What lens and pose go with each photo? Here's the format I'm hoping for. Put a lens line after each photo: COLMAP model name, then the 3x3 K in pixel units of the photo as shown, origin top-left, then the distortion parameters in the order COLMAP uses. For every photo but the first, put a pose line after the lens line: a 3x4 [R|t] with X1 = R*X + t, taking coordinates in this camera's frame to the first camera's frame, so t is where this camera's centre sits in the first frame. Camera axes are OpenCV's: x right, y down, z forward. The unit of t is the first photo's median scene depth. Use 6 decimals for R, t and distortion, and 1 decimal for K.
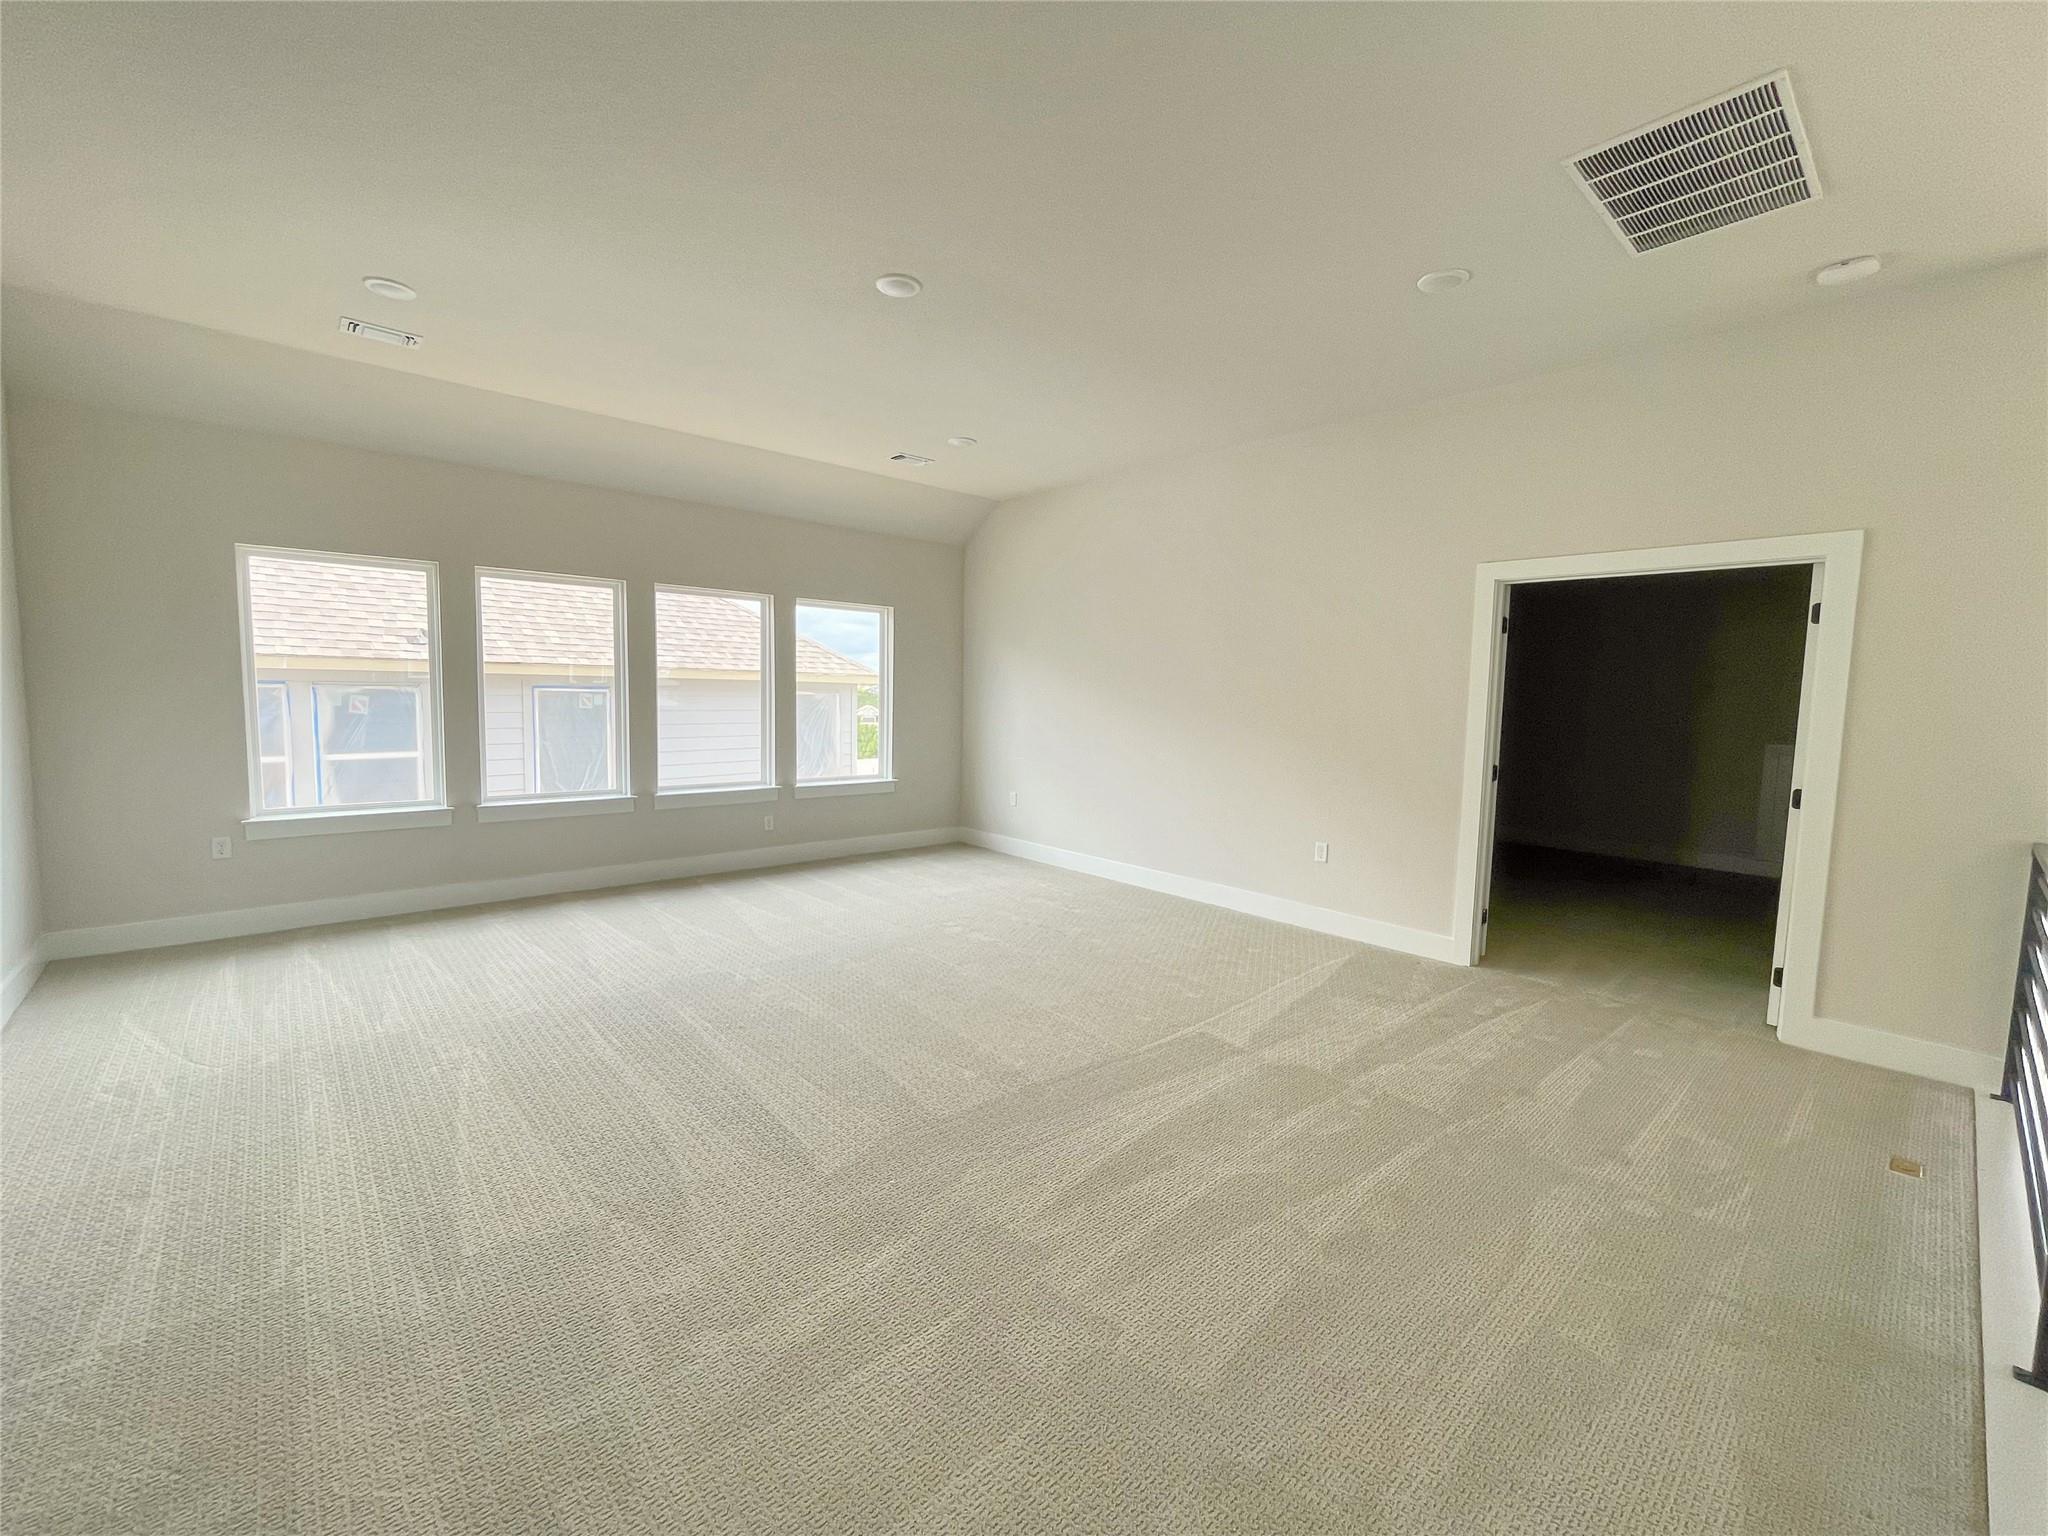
lens RADIAL K [[839.6, 0, 1013.1], [0, 839.6, 755.6], [0, 0, 1]] dist [0.000990, 0.000118]
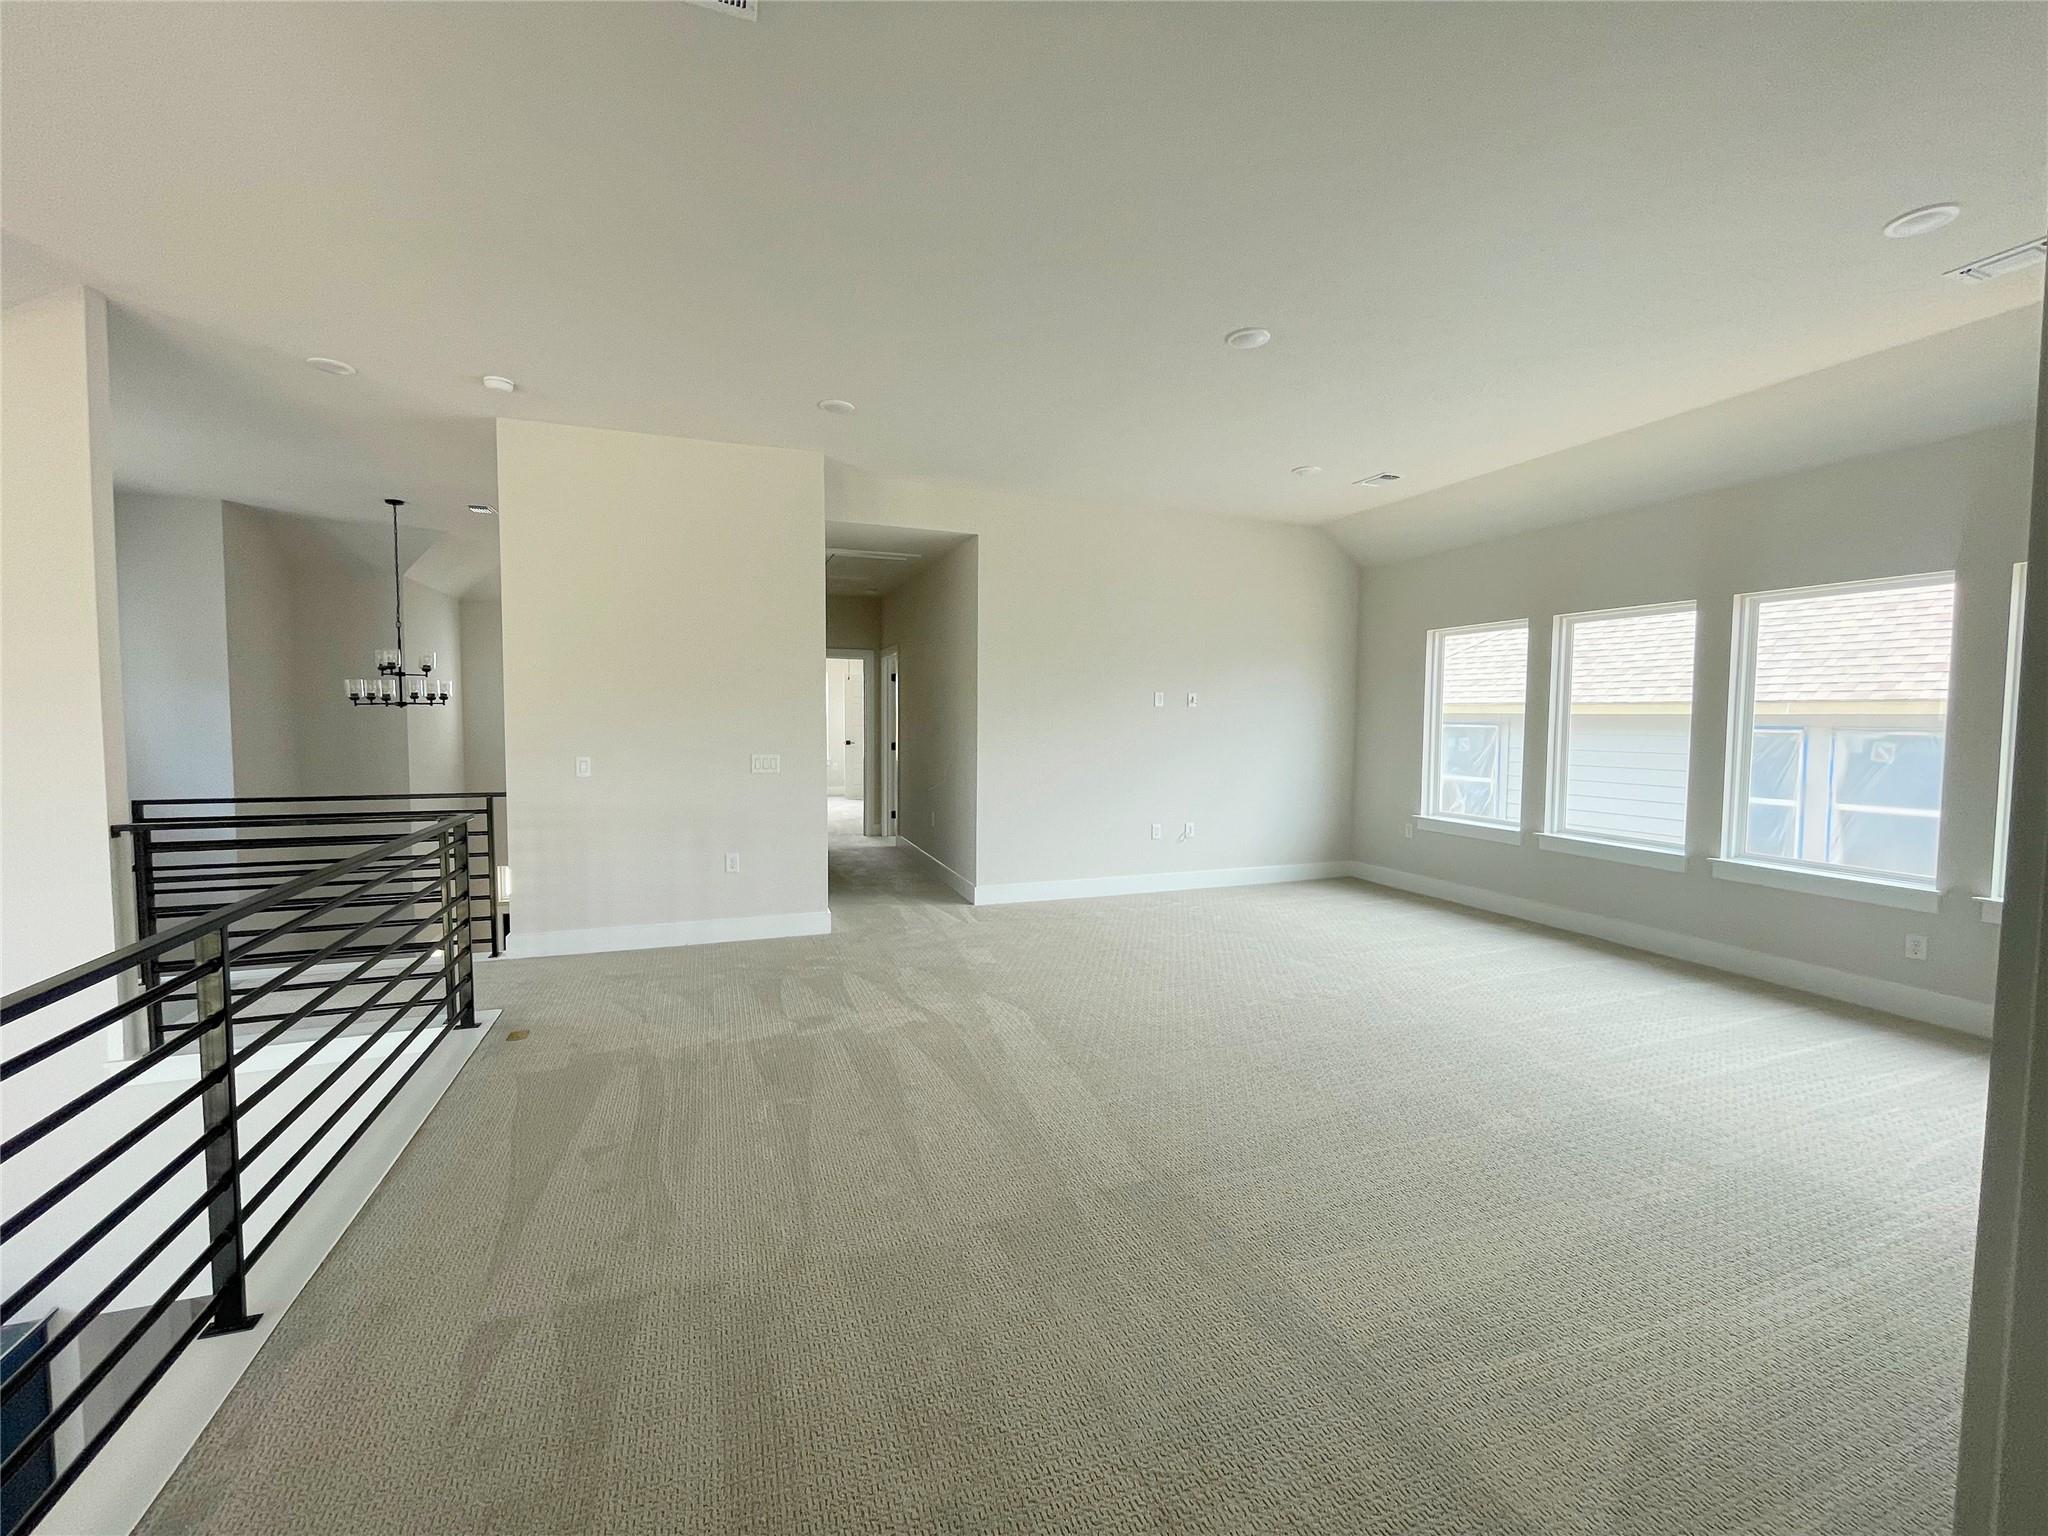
lens RADIAL K [[839.6, 0, 1014.7], [0, 839.6, 768.9], [0, 0, 1]] dist [0.000990, 0.000118]
pose [[-0.350631, 0.037613, -0.935758, 0.533336], [-0.087596, 0.993496, 0.072756, -0.037026], [0.932408, 0.107479, -0.345055, 0.610275]]
